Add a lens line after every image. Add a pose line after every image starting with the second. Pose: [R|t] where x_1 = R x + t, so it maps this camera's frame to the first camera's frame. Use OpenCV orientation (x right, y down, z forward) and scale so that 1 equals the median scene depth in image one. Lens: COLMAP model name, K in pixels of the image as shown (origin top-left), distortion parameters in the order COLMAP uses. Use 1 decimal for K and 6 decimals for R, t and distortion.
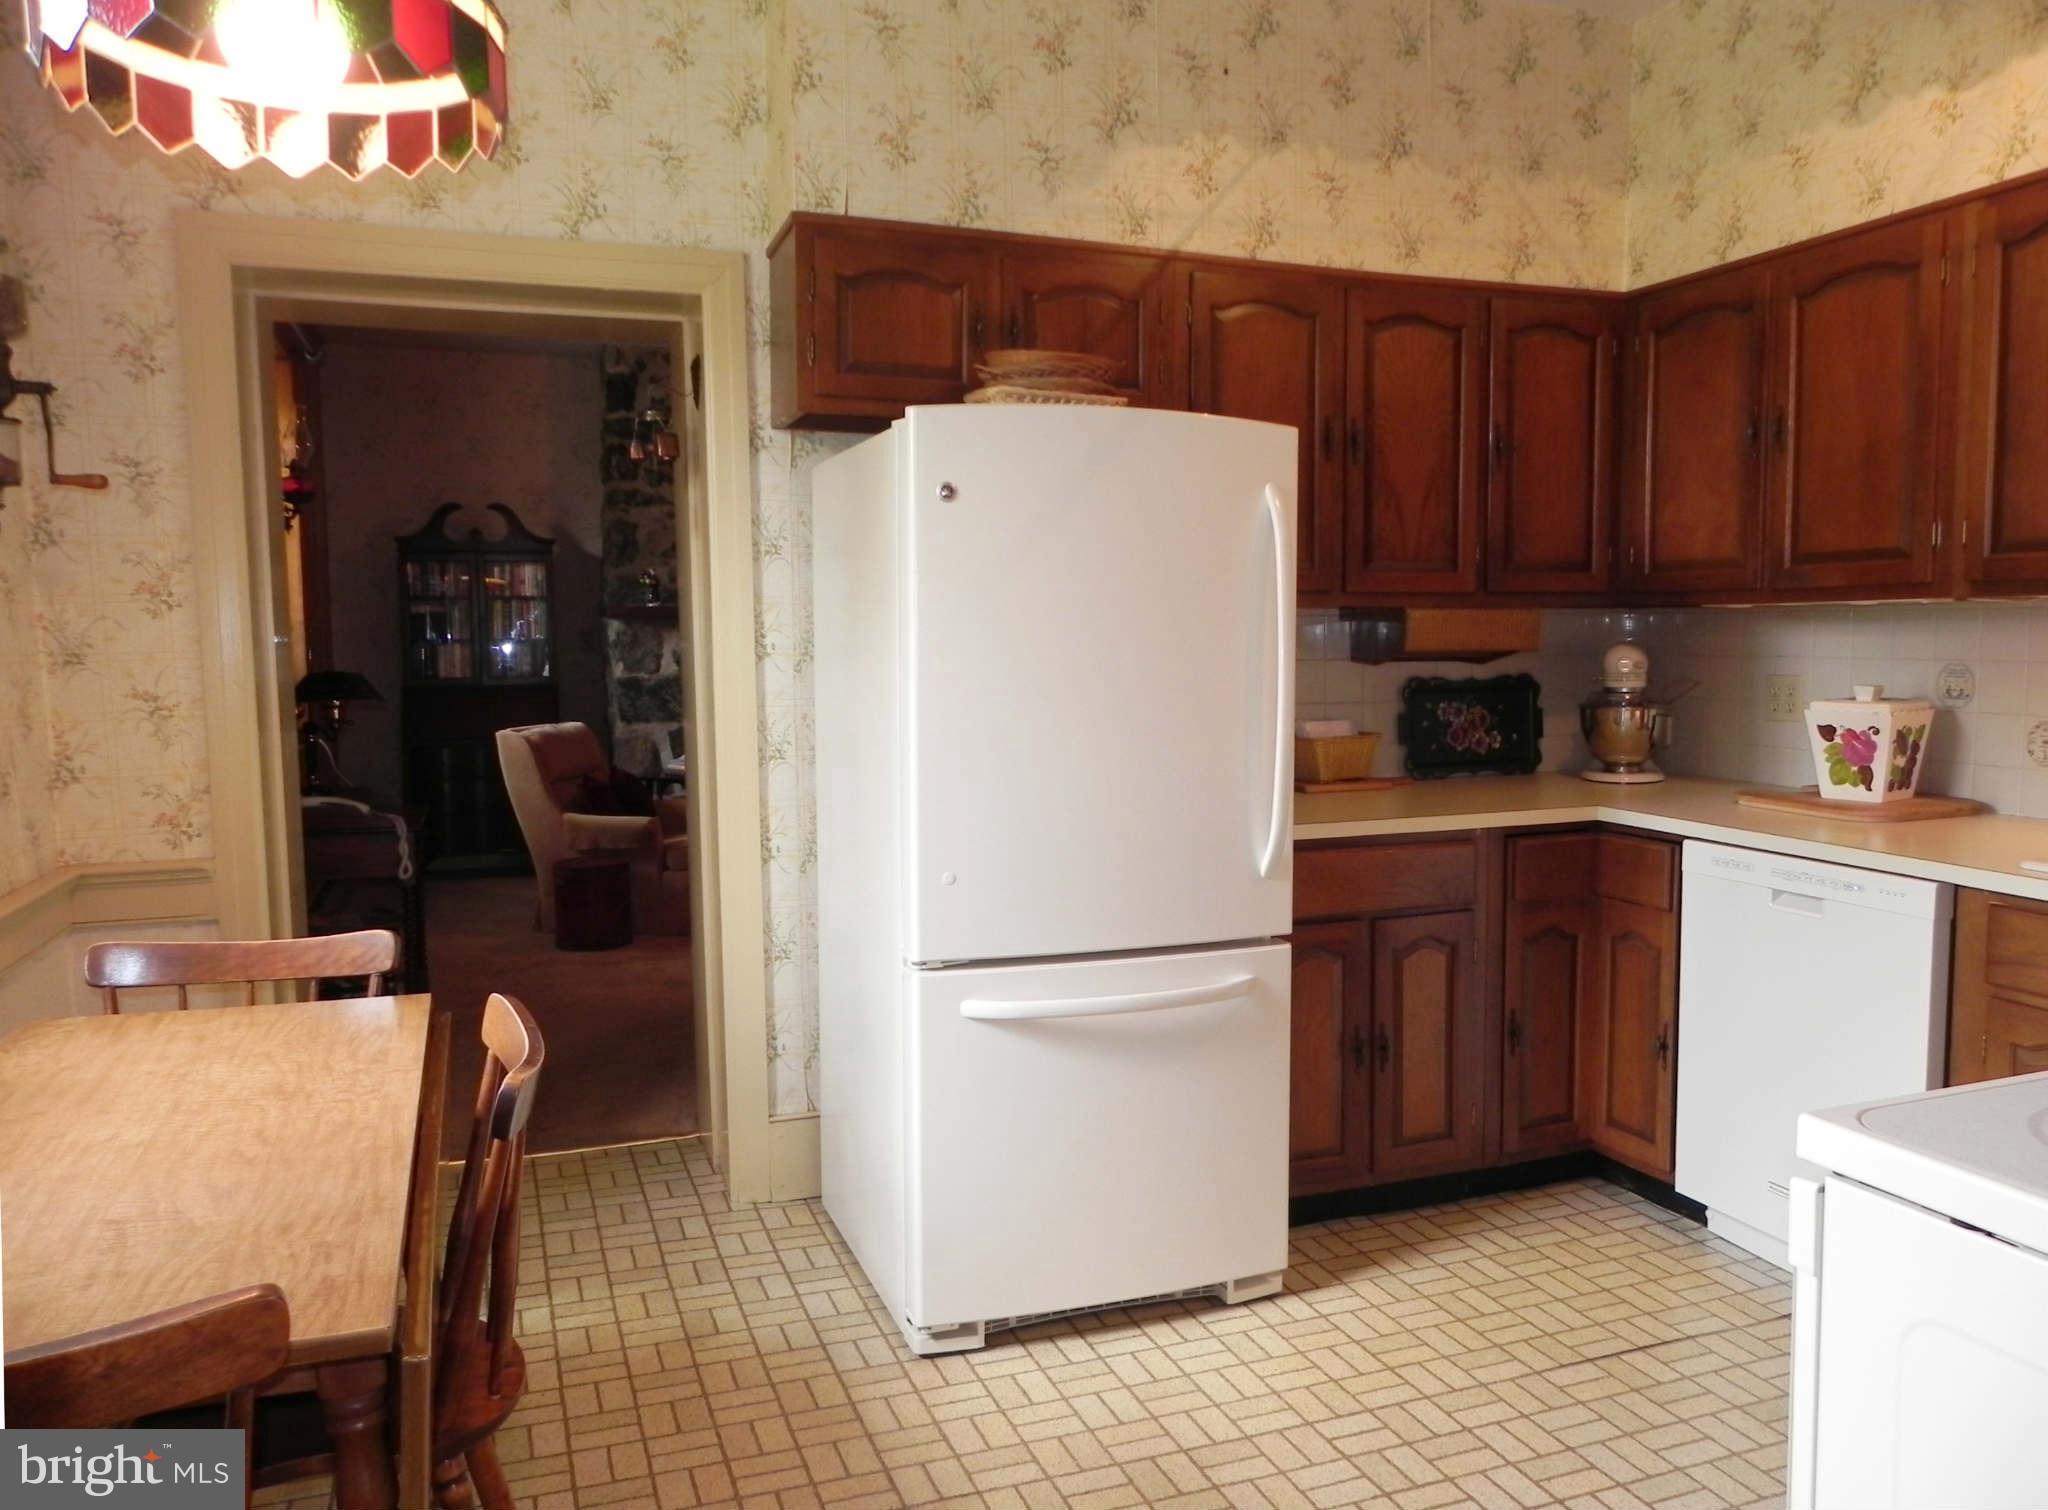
lens RADIAL K [[1498.7, 0, 1033.3], [0, 1498.7, 761.4], [0, 0, 1]] dist [-0.020239, 0.001120]
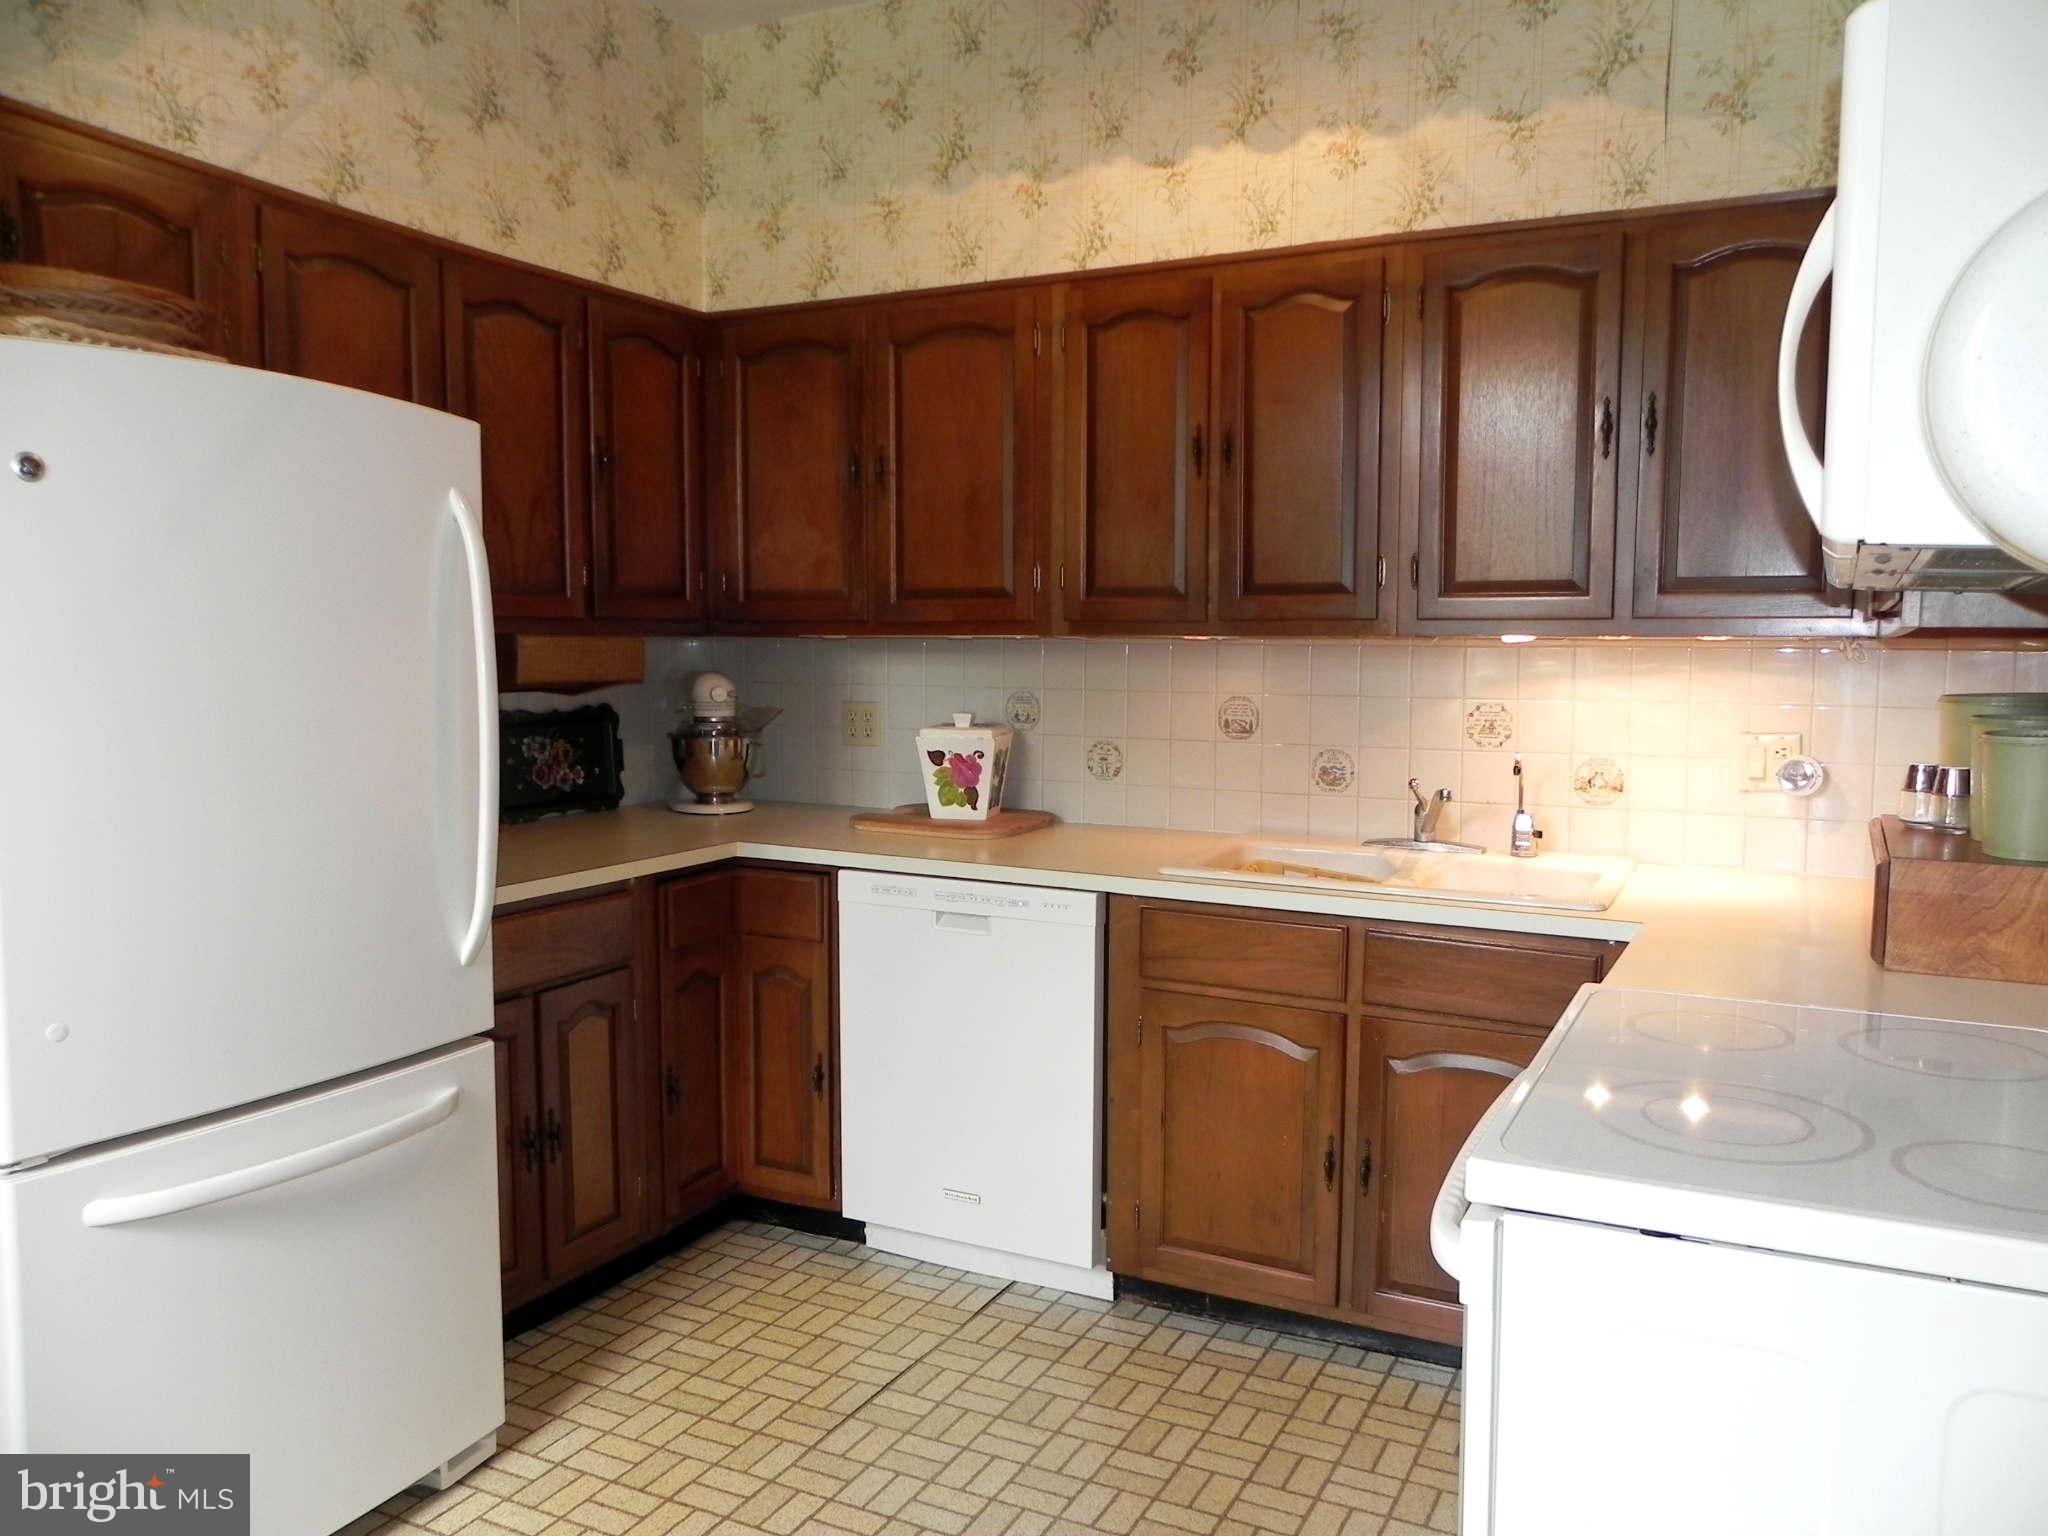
lens RADIAL K [[1513.4, 0, 1032.1], [0, 1513.4, 782.0], [0, 0, 1]] dist [-0.027164, 0.025621]
pose [[0.733760, -0.052539, 0.677374, -0.150198], [0.048308, 0.998517, 0.025118, -0.025434], [-0.677689, 0.014292, 0.735210, 0.152430]]
